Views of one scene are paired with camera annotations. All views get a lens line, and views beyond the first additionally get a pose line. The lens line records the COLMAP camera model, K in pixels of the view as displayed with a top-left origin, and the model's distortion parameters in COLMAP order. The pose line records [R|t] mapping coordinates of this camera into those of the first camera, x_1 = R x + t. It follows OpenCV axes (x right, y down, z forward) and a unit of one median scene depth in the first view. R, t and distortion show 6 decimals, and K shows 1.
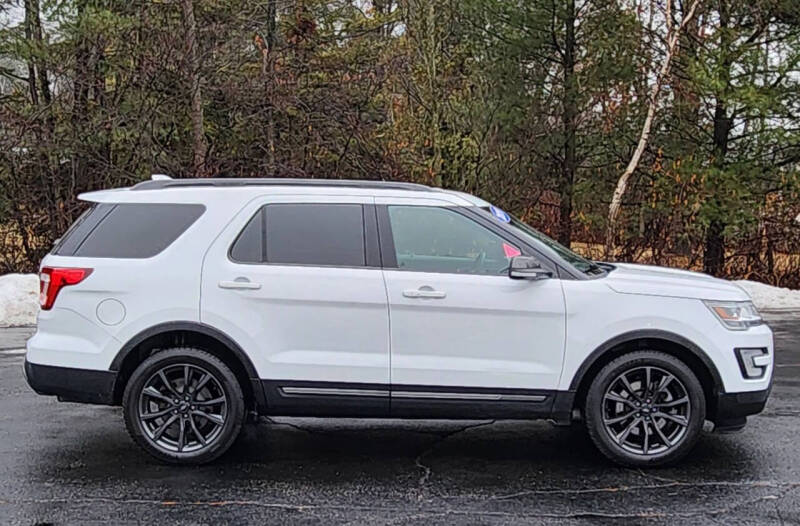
lens RADIAL K [[1127.9, 0, 396.2], [0, 1127.9, 256.7], [0, 0, 1]] dist [0.086428, 0.000000]
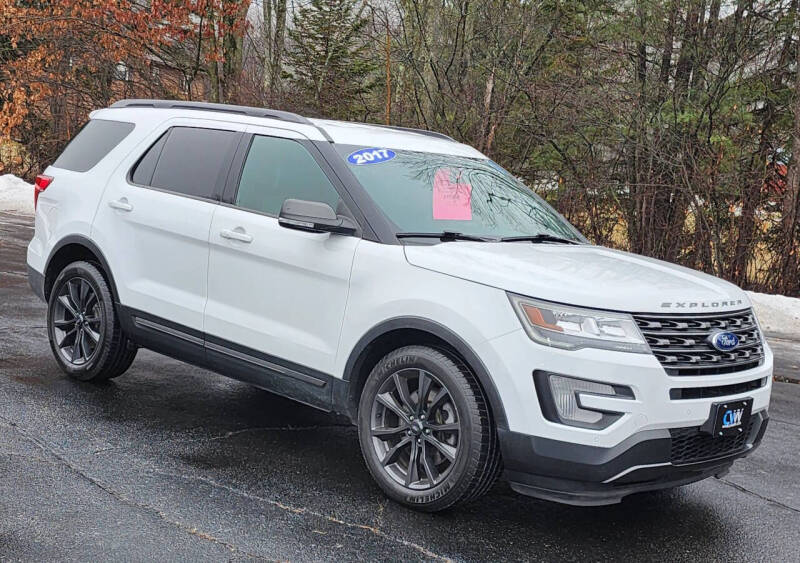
lens RADIAL K [[1152.7, 0, 347.6], [0, 1152.7, 294.7], [0, 0, 1]] dist [0.082961, 0.000000]
pose [[0.684095, 0.147295, -0.714366, 0.713037], [-0.135625, 0.988005, 0.073838, 0.000960], [0.716673, 0.046373, 0.695866, 0.446538]]
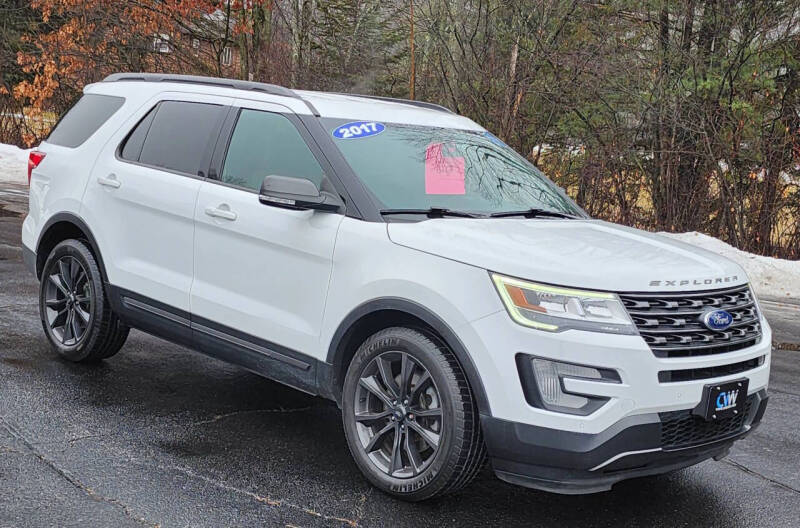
lens RADIAL K [[1127.9, 0, 395.2], [0, 1127.9, 249.6], [0, 0, 1]] dist [0.086428, 0.000000]
pose [[0.687571, 0.134320, -0.713586, 0.708070], [-0.125911, 0.989909, 0.065013, -0.010827], [0.715118, 0.045147, 0.697545, 0.506111]]
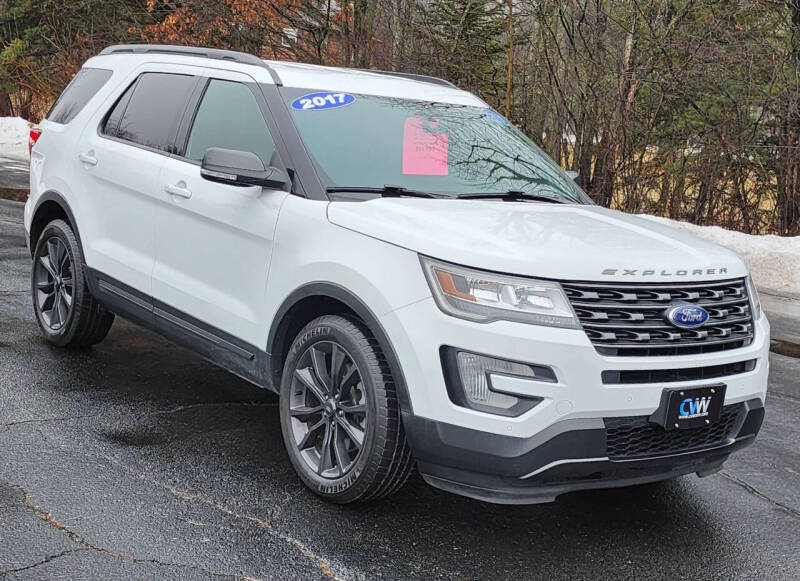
lens RADIAL K [[1159.1, 0, 381.5], [0, 1159.1, 316.5], [0, 0, 1]] dist [0.101433, 0.000000]
pose [[0.580807, 0.190089, -0.791536, 0.752693], [-0.138285, 0.981261, 0.134182, -0.008864], [0.802209, 0.031524, 0.596210, 0.630989]]
